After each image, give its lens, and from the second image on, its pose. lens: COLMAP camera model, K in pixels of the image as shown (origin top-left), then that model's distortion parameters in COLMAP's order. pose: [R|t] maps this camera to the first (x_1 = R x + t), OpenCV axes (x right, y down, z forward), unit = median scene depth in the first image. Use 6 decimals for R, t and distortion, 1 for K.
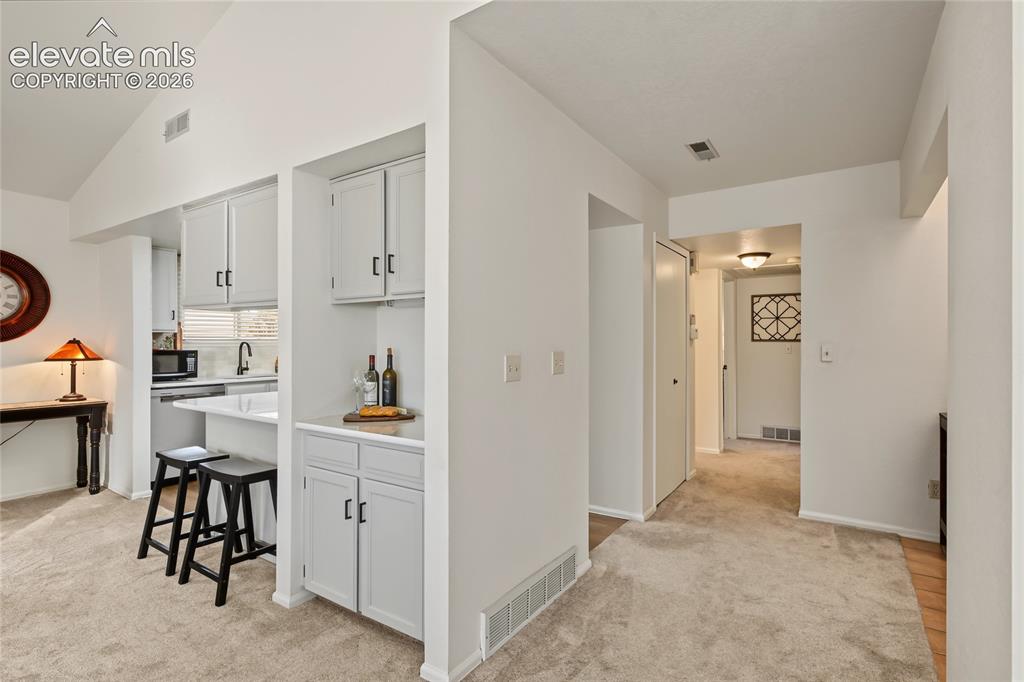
lens RADIAL K [[502.0, 0, 516.0], [0, 502.0, 339.3], [0, 0, 1]] dist [0.002301, 0.001498]
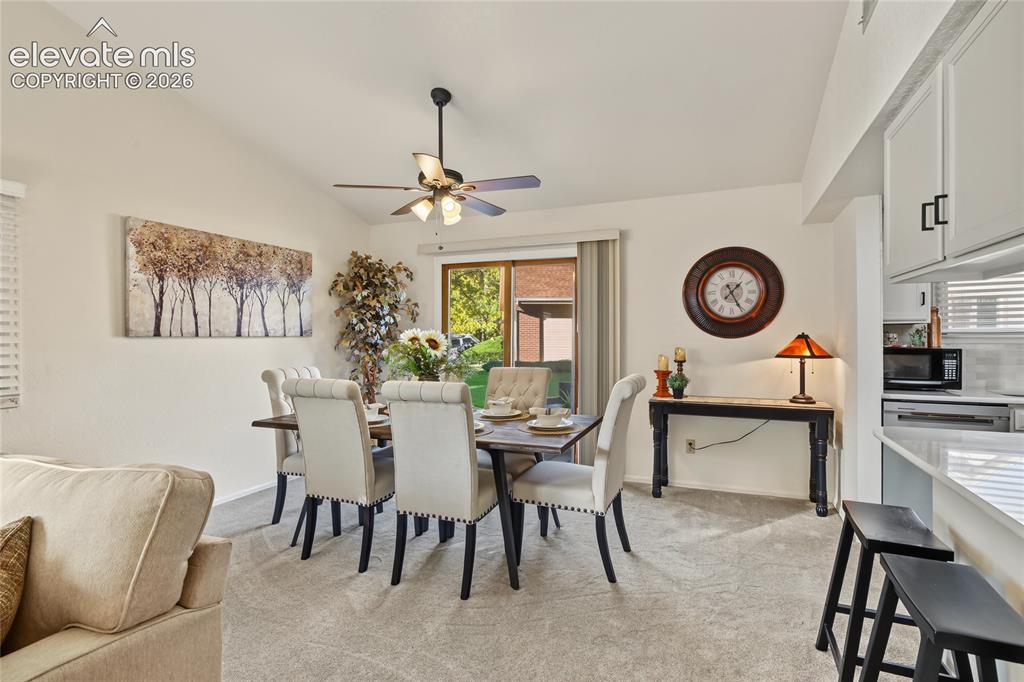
lens RADIAL K [[502.0, 0, 516.0], [0, 502.0, 339.3], [0, 0, 1]] dist [0.002301, 0.001498]
pose [[0.197221, -0.000478, -0.980359, -0.112861], [0.007043, 0.999975, 0.000929, 0.005409], [0.980334, -0.007087, 0.197220, 0.343494]]
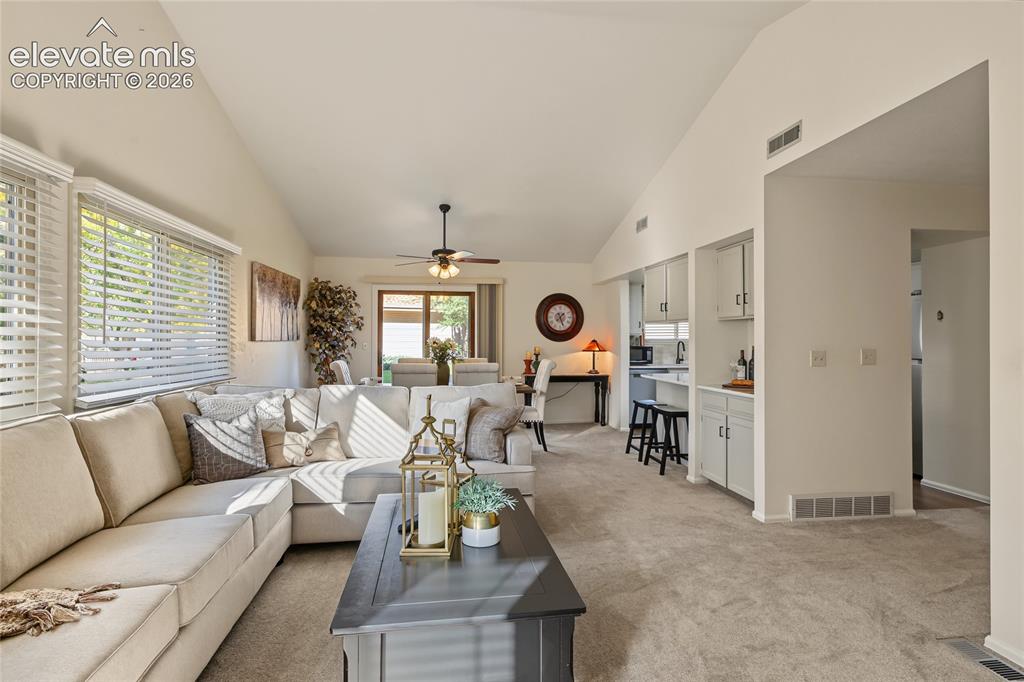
lens RADIAL K [[523.2, 0, 512.0], [0, 523.2, 341.0], [0, 0, 1]] dist [-0.024020, 0.000419]
pose [[0.672966, 0.000998, -0.739673, 0.339745], [0.004277, 0.999977, 0.005240, -0.007346], [0.739661, -0.006691, 0.672946, -0.518951]]
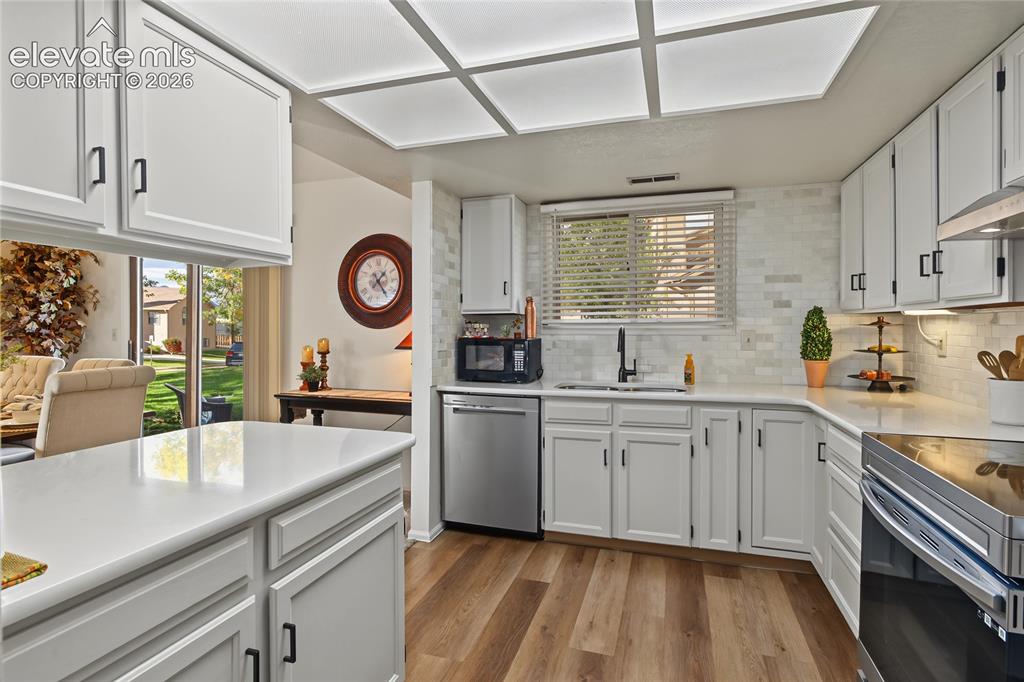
lens RADIAL K [[507.2, 0, 510.8], [0, 507.2, 331.1], [0, 0, 1]] dist [0.000822, 0.000344]
pose [[0.278538, 0.000403, -0.960425, -0.003044], [0.003628, 0.999992, 0.001471, 0.011546], [0.960418, -0.003894, 0.278534, 0.948486]]
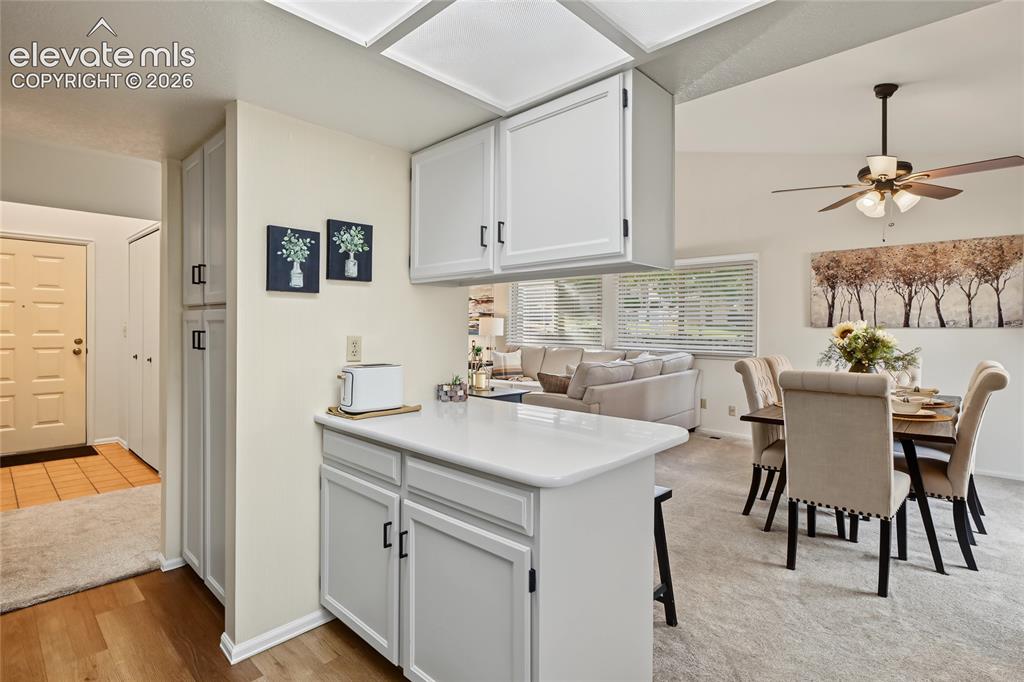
lens RADIAL K [[504.7, 0, 521.2], [0, 504.7, 332.2], [0, 0, 1]] dist [-0.002313, 0.011029]
pose [[-0.988372, -0.010977, 0.151658, -0.486314], [-0.009840, 0.999918, 0.008247, 0.007561], [-0.151736, 0.006658, -0.988399, 1.316563]]
